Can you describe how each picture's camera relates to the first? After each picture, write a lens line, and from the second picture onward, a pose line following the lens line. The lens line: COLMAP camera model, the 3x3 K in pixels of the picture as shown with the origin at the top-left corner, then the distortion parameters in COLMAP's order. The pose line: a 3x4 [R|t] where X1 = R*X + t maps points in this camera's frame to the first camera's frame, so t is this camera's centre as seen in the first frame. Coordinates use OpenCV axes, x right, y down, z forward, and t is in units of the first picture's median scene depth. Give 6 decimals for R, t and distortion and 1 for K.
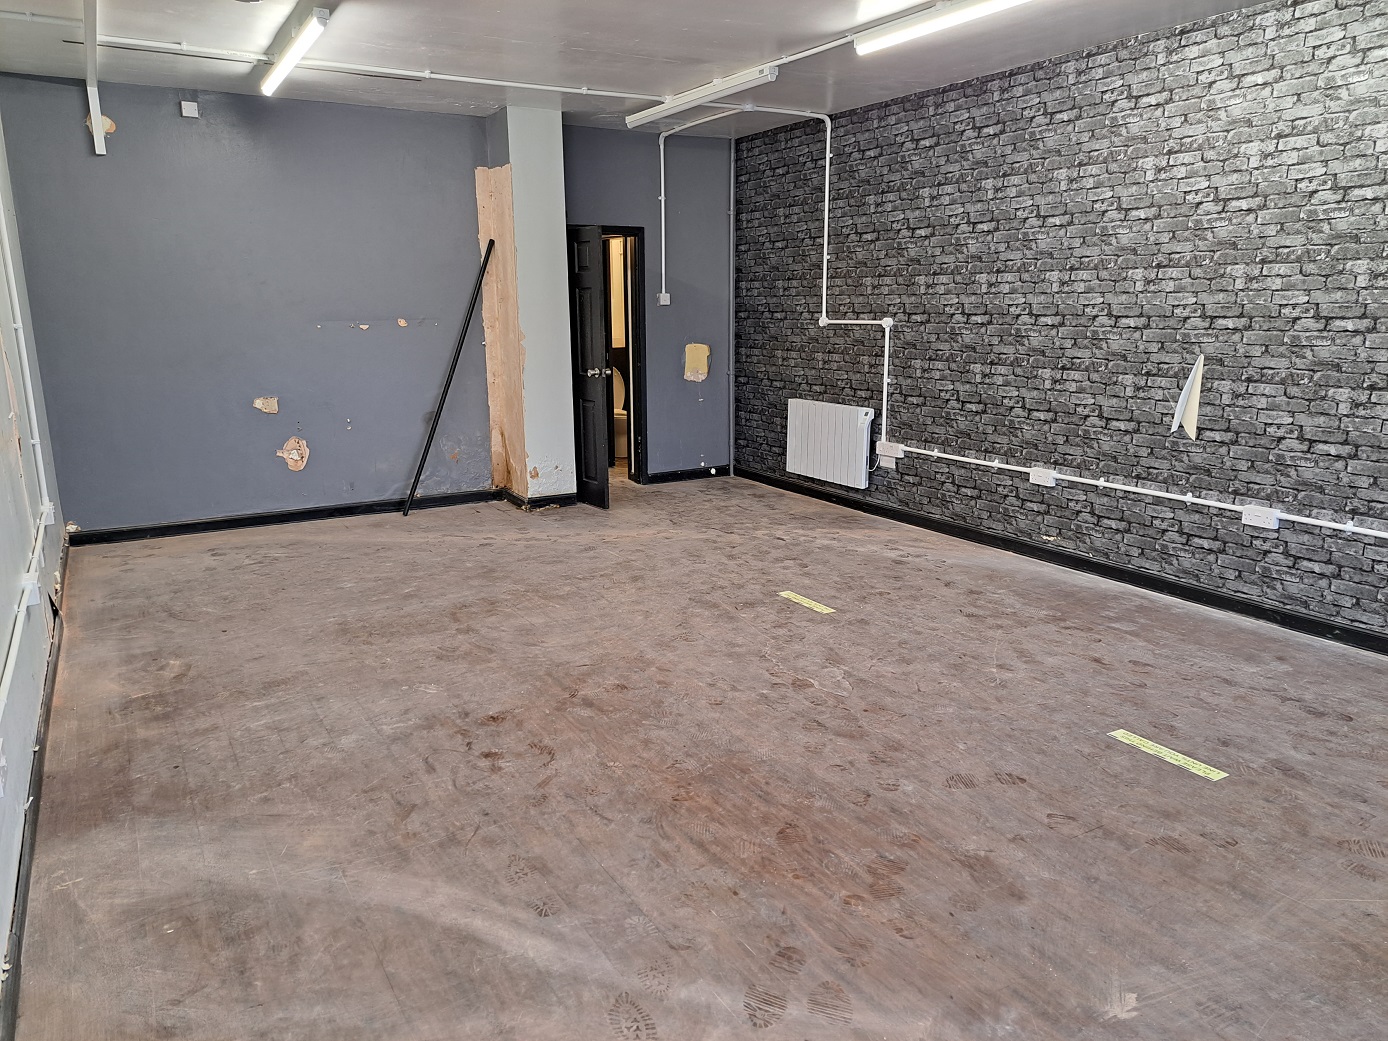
lens RADIAL K [[984.8, 0, 694.0], [0, 984.8, 520.5], [0, 0, 1]] dist [0.003748, -0.004460]
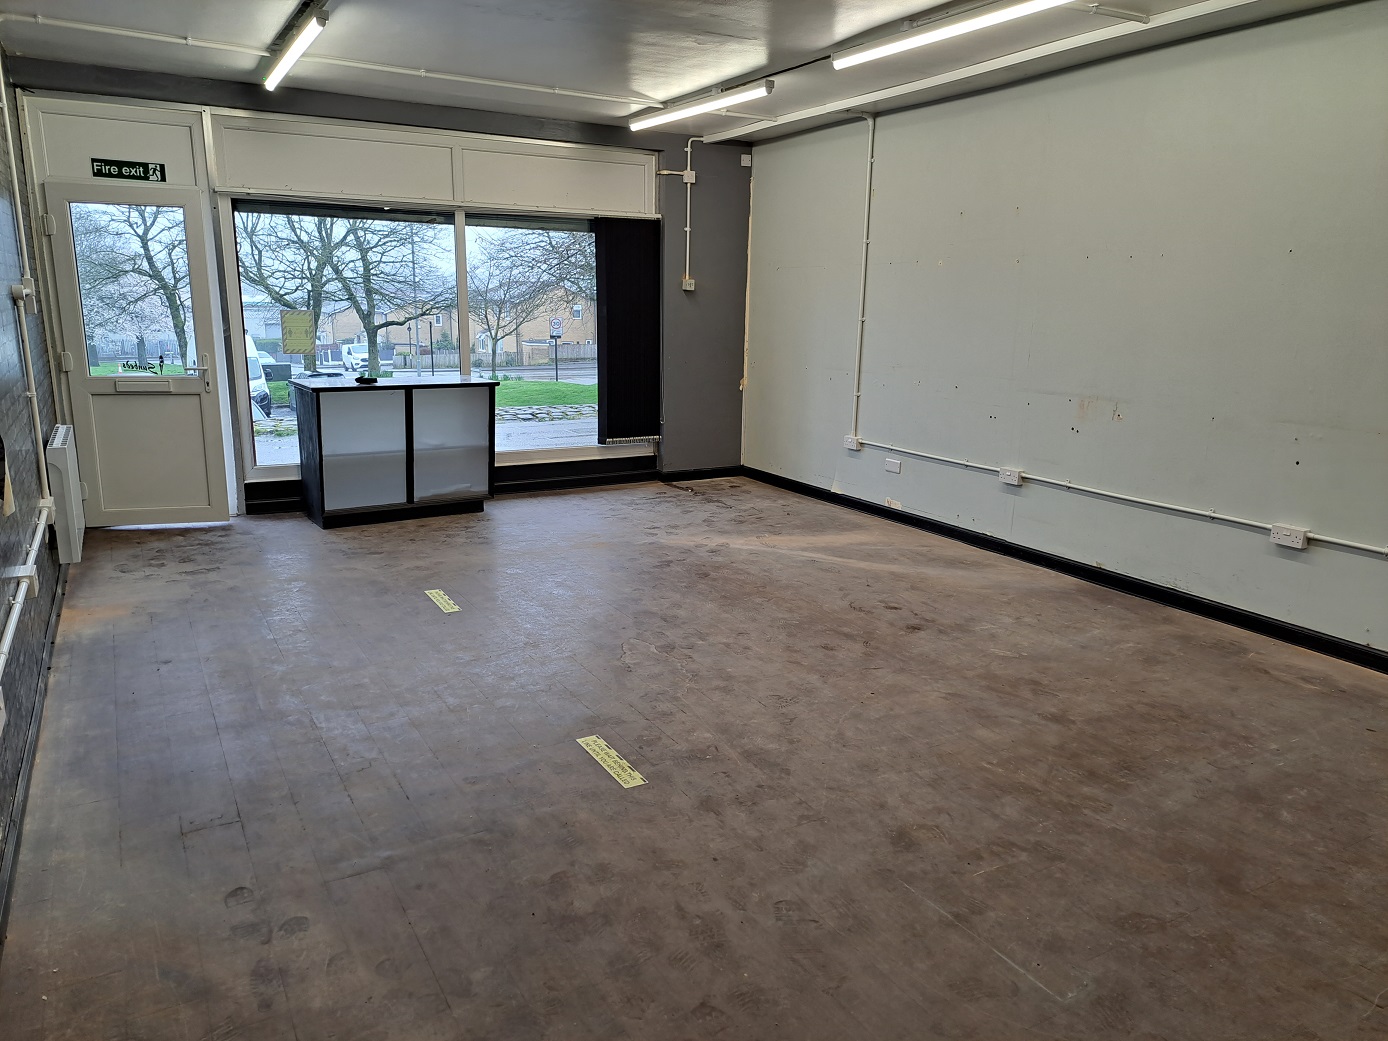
lens RADIAL K [[984.8, 0, 694.0], [0, 984.8, 520.5], [0, 0, 1]] dist [0.003748, -0.004460]
pose [[-0.999817, -0.013517, 0.013513, 0.065261], [-0.006442, 0.903950, 0.427591, -0.439560], [-0.017994, 0.427425, -0.903872, 1.954706]]
